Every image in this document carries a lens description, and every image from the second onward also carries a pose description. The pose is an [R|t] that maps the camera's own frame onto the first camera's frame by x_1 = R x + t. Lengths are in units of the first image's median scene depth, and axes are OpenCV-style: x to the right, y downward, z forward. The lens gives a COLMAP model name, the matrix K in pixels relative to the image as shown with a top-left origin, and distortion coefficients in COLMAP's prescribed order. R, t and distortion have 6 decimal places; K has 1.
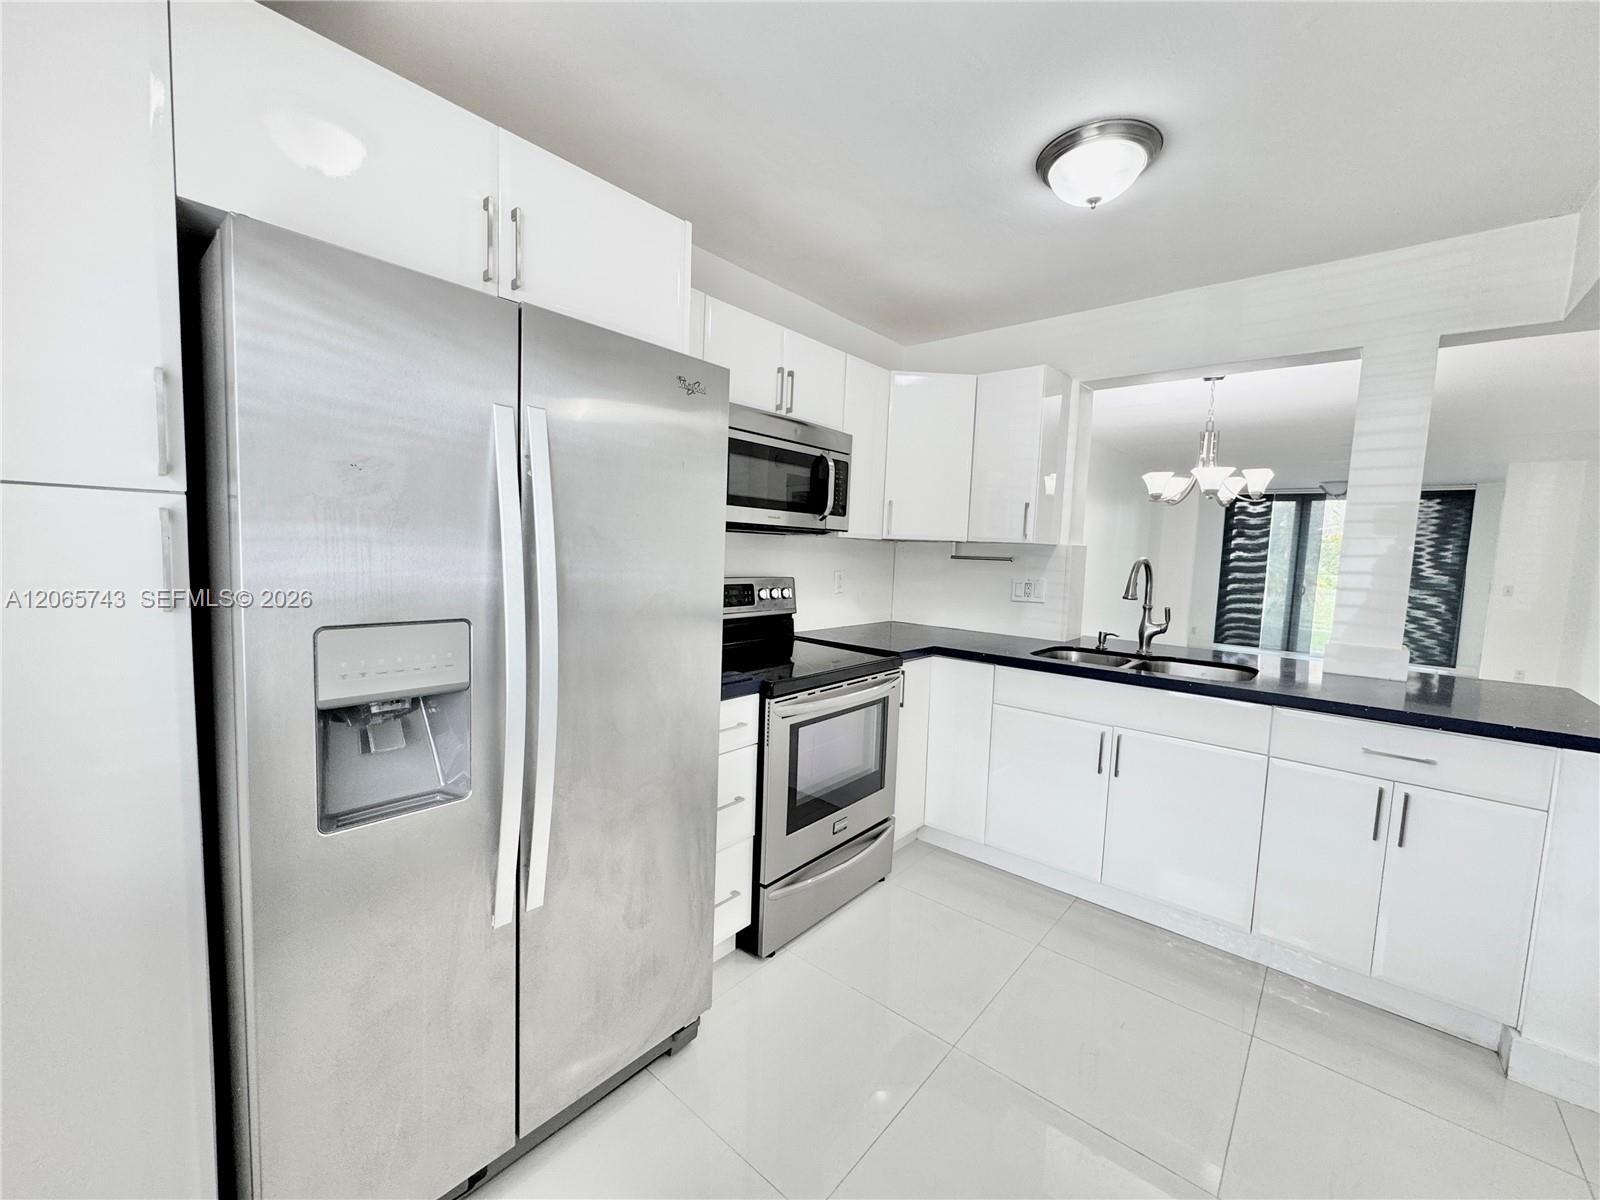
lens RADIAL K [[641.3, 0, 797.8], [0, 641.3, 594.9], [0, 0, 1]] dist [-0.015265, 0.000032]
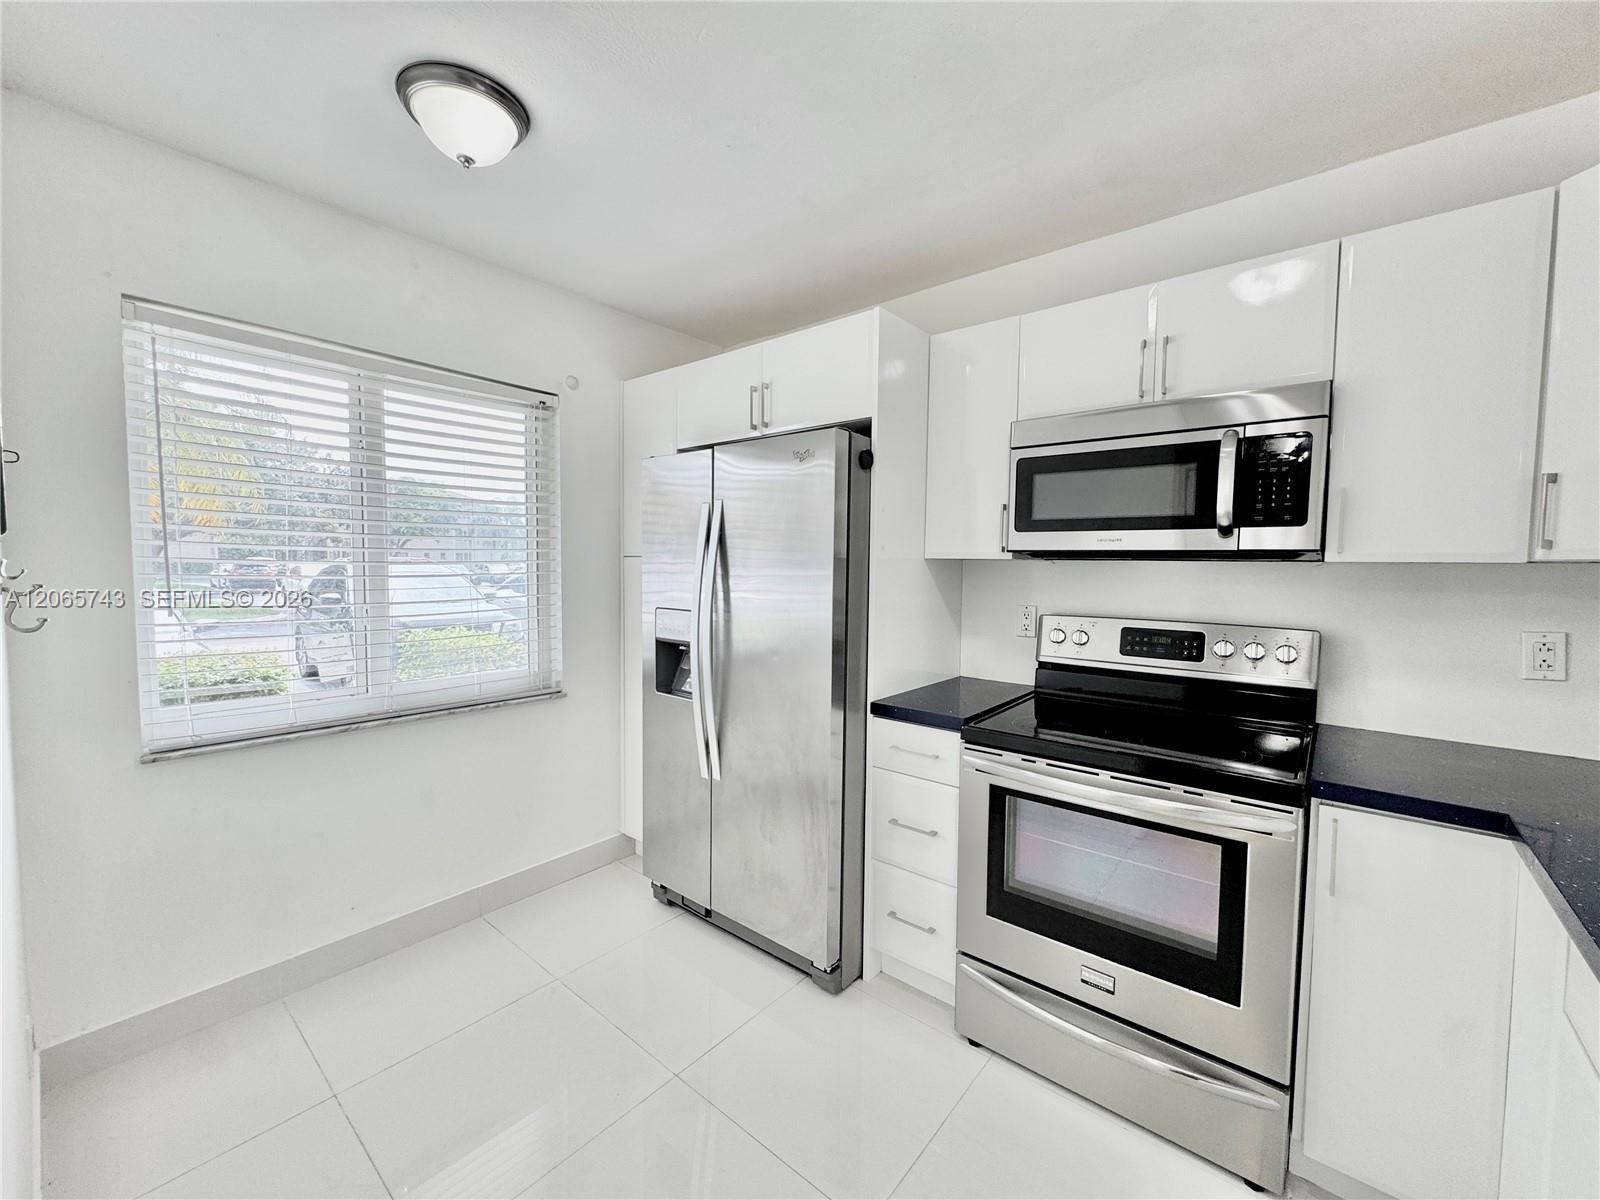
lens RADIAL K [[641.3, 0, 797.8], [0, 641.3, 594.9], [0, 0, 1]] dist [-0.015265, 0.000032]
pose [[0.013083, 0.013376, -0.999825, 0.378646], [-0.087534, 0.996087, 0.012180, -0.016739], [0.996076, 0.087359, 0.014203, 0.322100]]
